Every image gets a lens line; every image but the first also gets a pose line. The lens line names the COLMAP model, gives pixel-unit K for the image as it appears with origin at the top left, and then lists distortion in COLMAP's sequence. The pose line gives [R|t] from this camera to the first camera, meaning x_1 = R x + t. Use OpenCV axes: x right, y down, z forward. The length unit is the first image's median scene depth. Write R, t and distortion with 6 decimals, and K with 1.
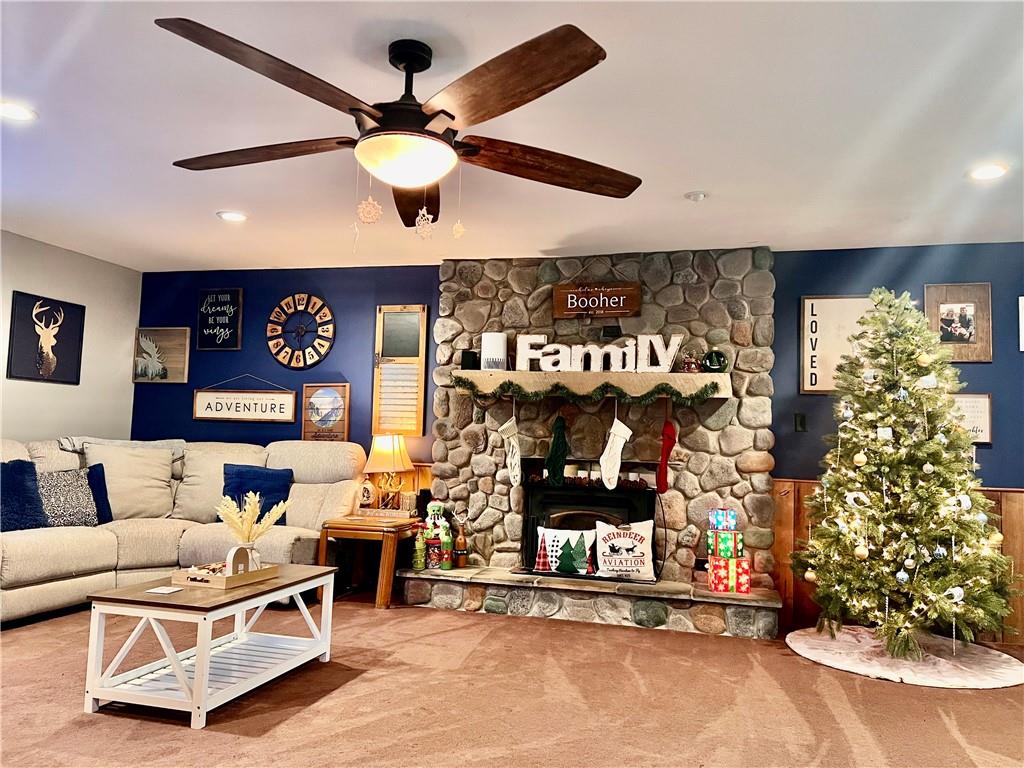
lens RADIAL K [[774.2, 0, 510.3], [0, 774.2, 384.5], [0, 0, 1]] dist [0.049579, -0.000770]
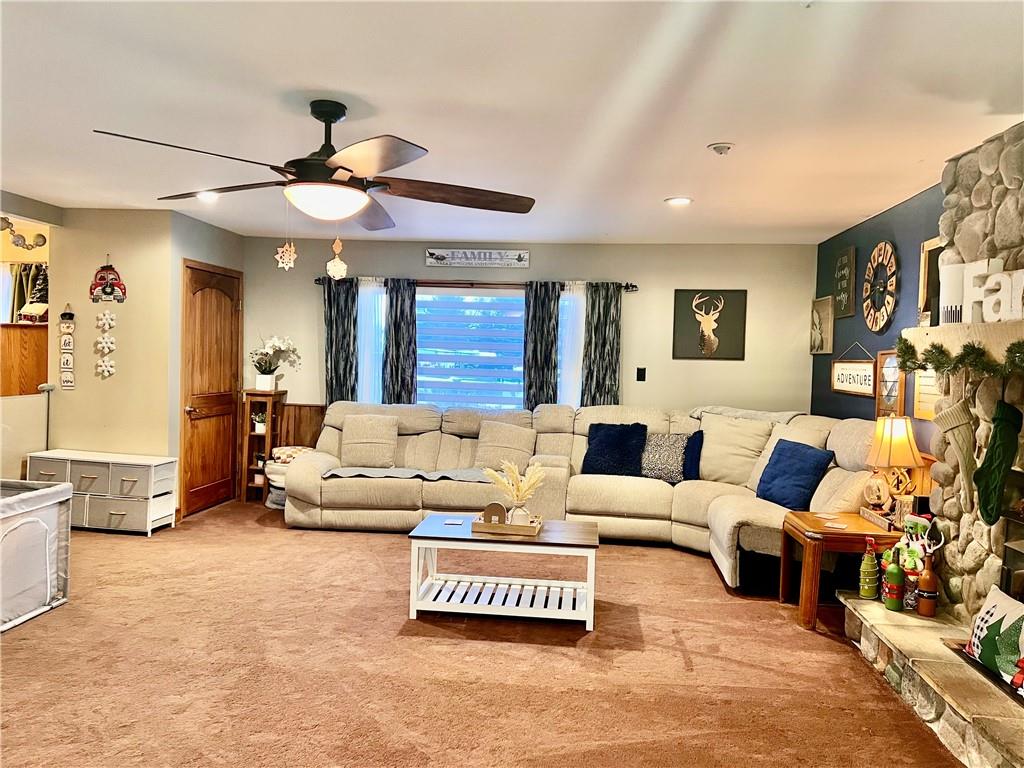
lens RADIAL K [[774.2, 0, 509.6], [0, 774.2, 381.2], [0, 0, 1]] dist [0.049579, -0.000770]
pose [[0.161711, -0.000546, -0.986838, 0.575595], [0.053659, 0.998525, 0.008241, 0.003682], [0.985378, -0.054286, 0.161501, 0.546555]]
